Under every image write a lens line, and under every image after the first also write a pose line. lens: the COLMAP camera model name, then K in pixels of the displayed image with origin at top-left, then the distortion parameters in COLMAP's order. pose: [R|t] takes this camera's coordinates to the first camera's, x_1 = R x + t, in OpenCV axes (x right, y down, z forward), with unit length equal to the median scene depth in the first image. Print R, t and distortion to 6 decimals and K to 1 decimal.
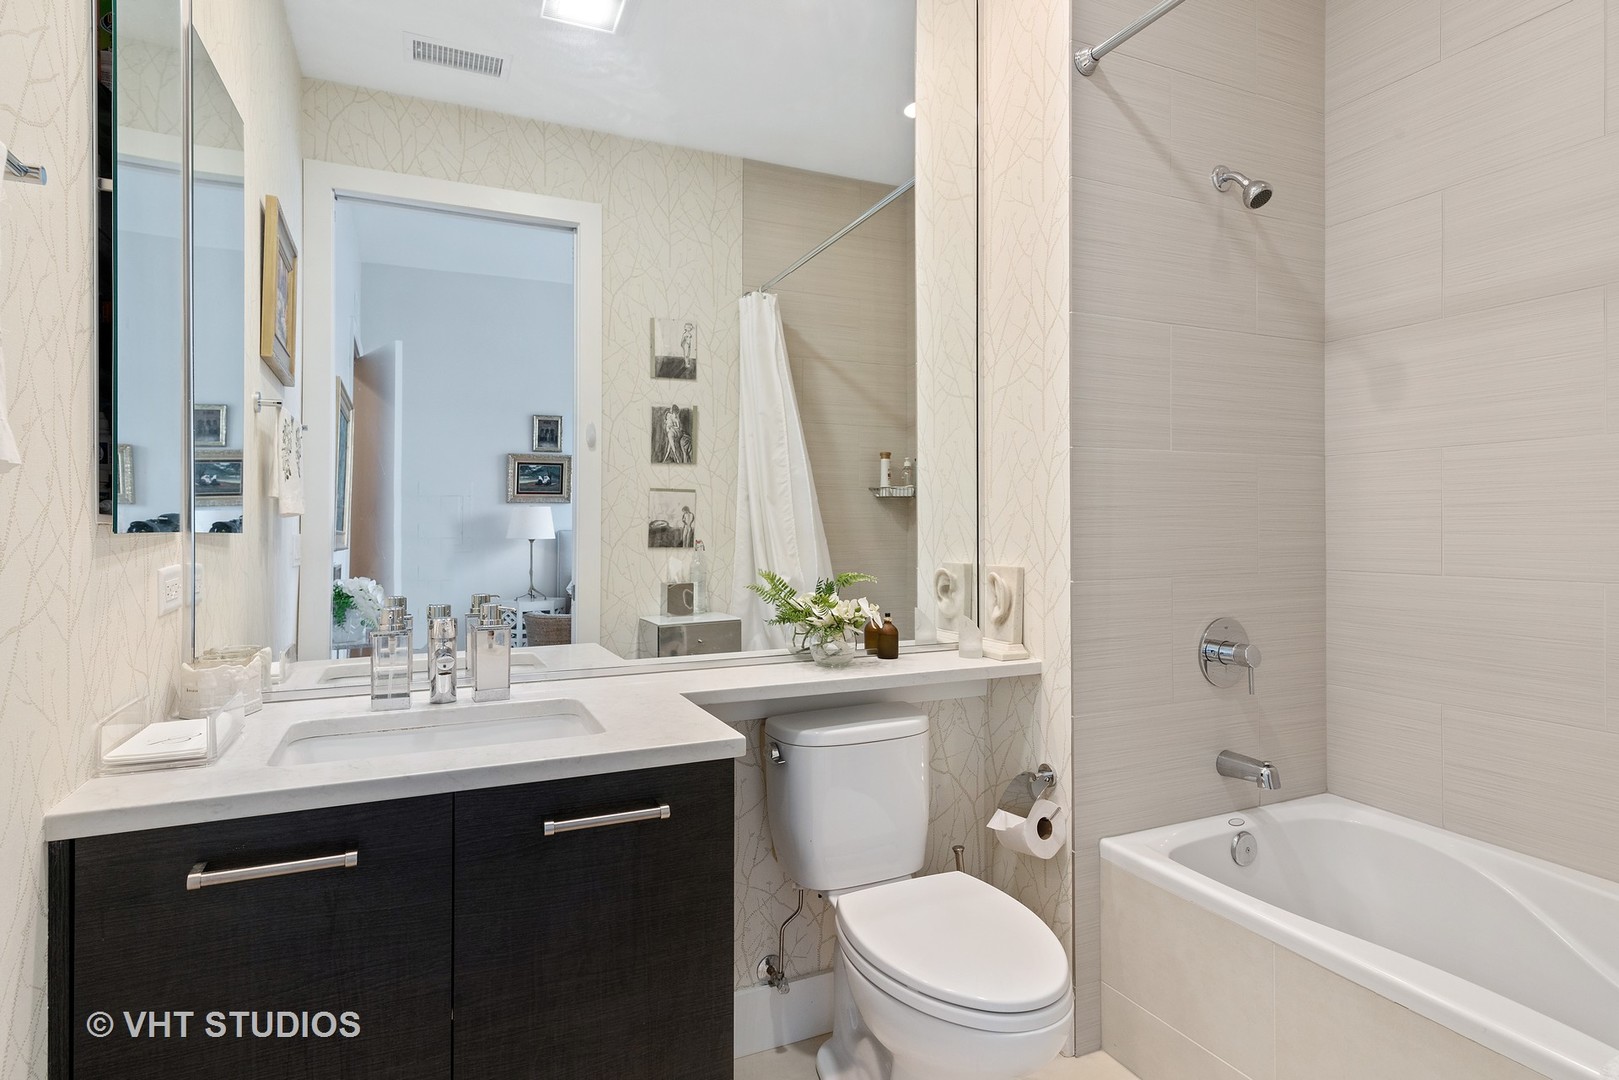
lens RADIAL K [[841.5, 0, 804.8], [0, 841.5, 532.7], [0, 0, 1]] dist [-0.001736, 0.000024]
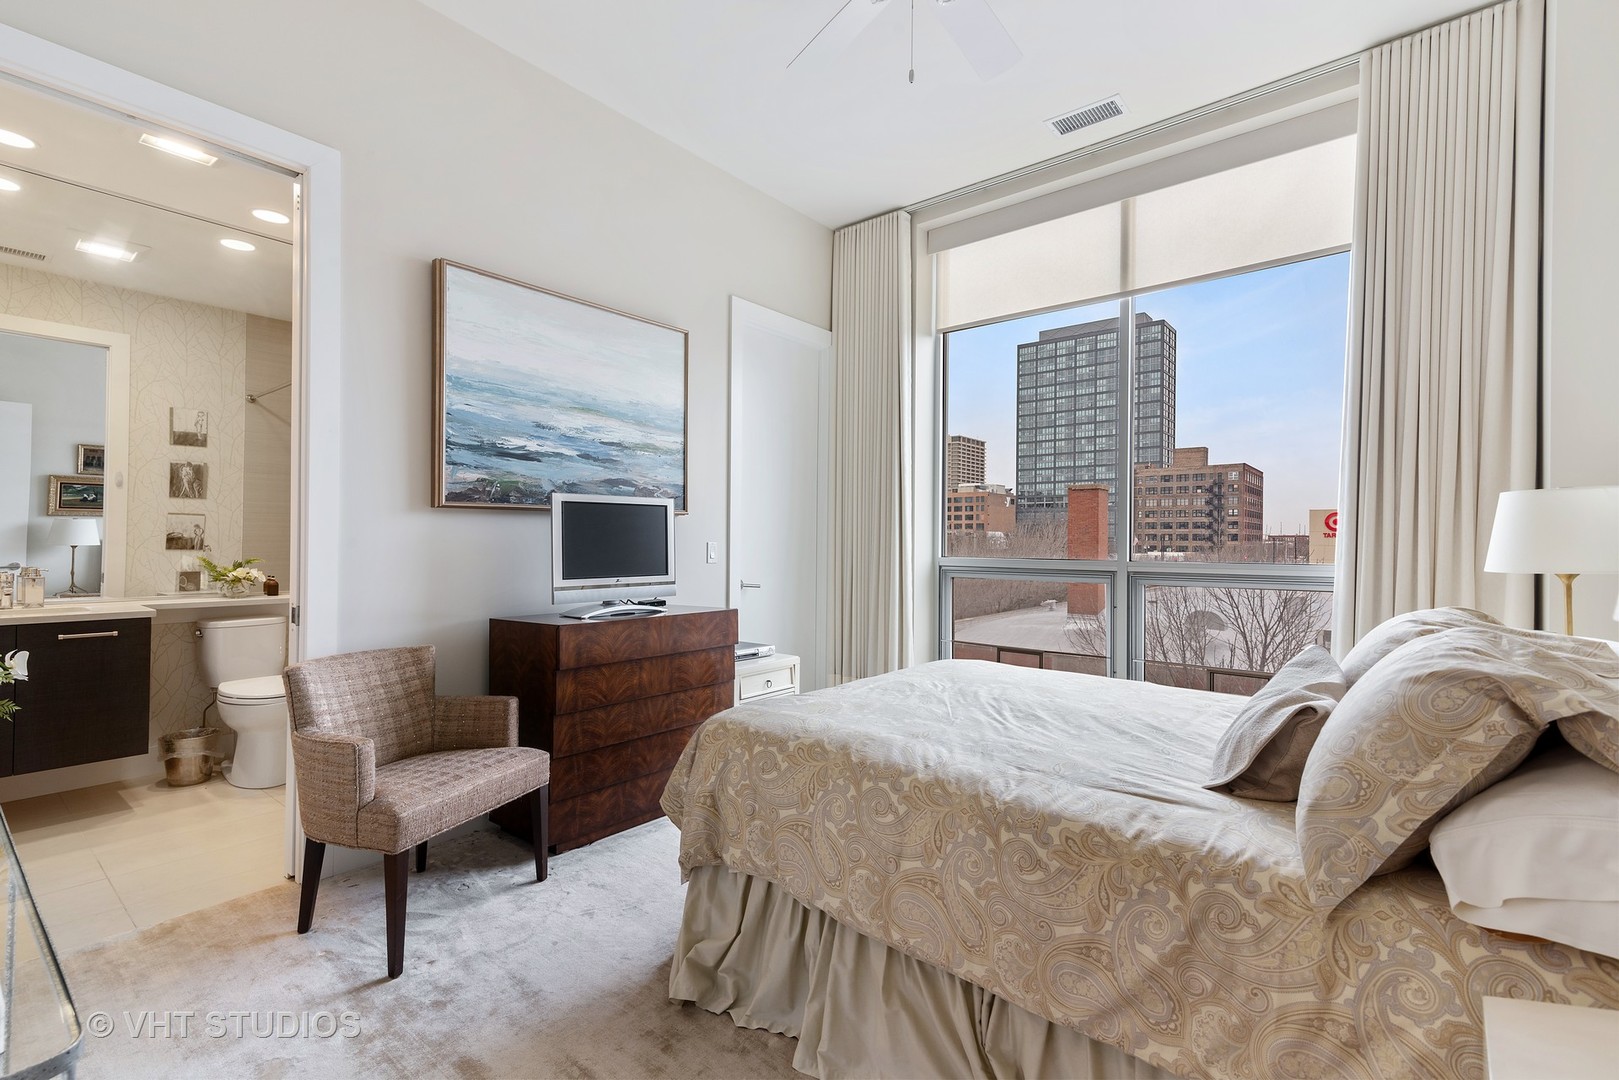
lens RADIAL K [[746.6, 0, 811.3], [0, 746.6, 538.9], [0, 0, 1]] dist [0.014400, -0.000816]
pose [[0.901154, 0.011862, 0.433336, 0.297688], [-0.007358, 0.999900, -0.012070, 0.005715], [-0.433436, 0.007688, 0.901152, -0.825739]]
